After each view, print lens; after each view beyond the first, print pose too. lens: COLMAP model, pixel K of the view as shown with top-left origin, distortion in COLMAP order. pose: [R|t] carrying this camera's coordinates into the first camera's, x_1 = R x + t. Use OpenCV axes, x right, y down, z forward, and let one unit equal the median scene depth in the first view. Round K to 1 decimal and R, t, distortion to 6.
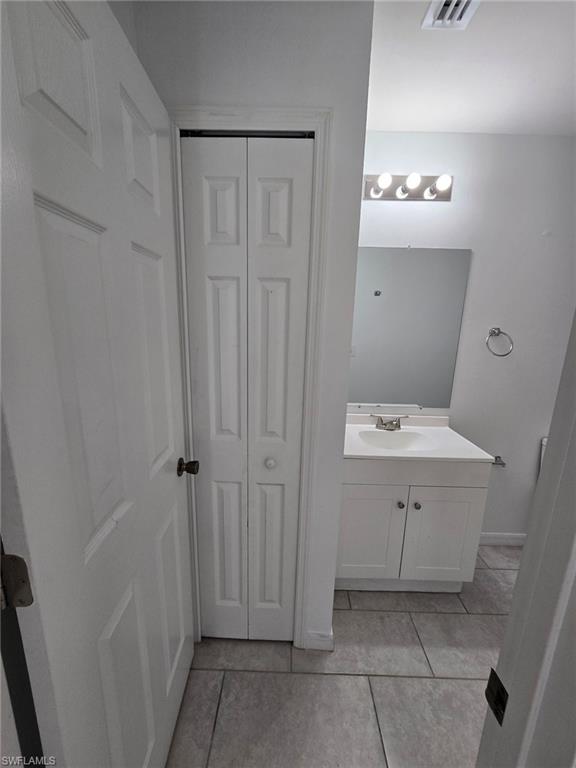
lens RADIAL K [[314.3, 0, 284.6], [0, 314.3, 386.9], [0, 0, 1]] dist [-0.008608, 0.000265]
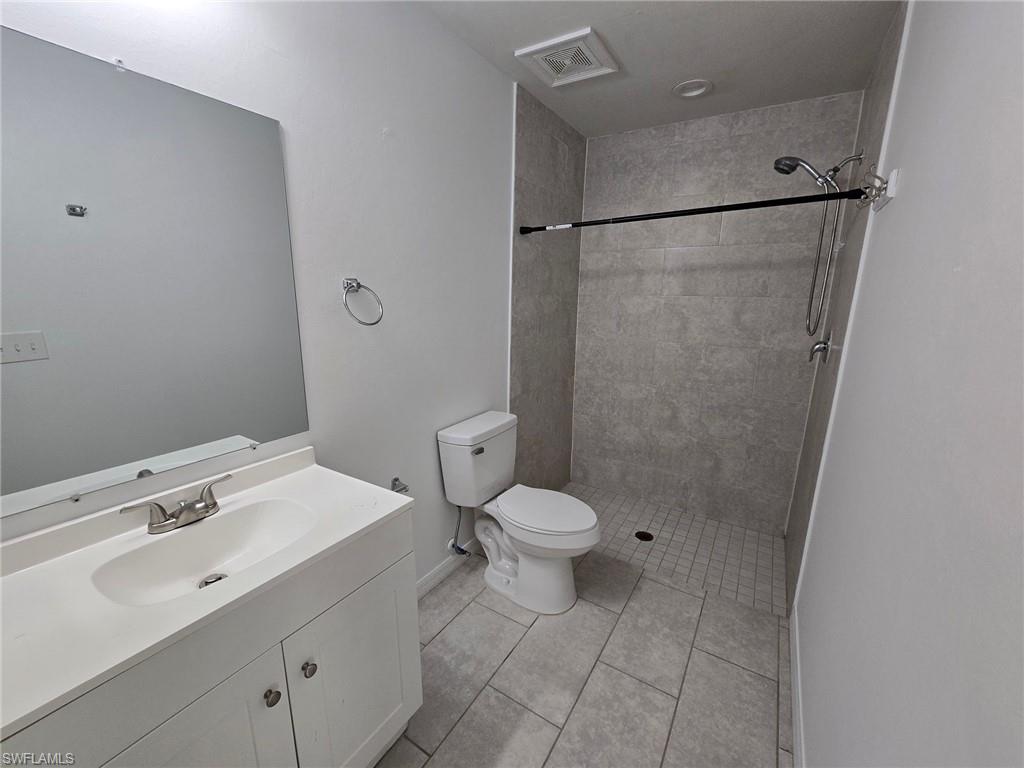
lens RADIAL K [[415.1, 0, 512.0], [0, 415.1, 384.0], [0, 0, 1]] dist [-0.007611, 0.000152]
pose [[0.517081, -0.194898, 0.833452, 0.135444], [0.190137, 0.975557, 0.110166, -0.021756], [-0.834551, 0.101505, 0.541500, 0.333201]]
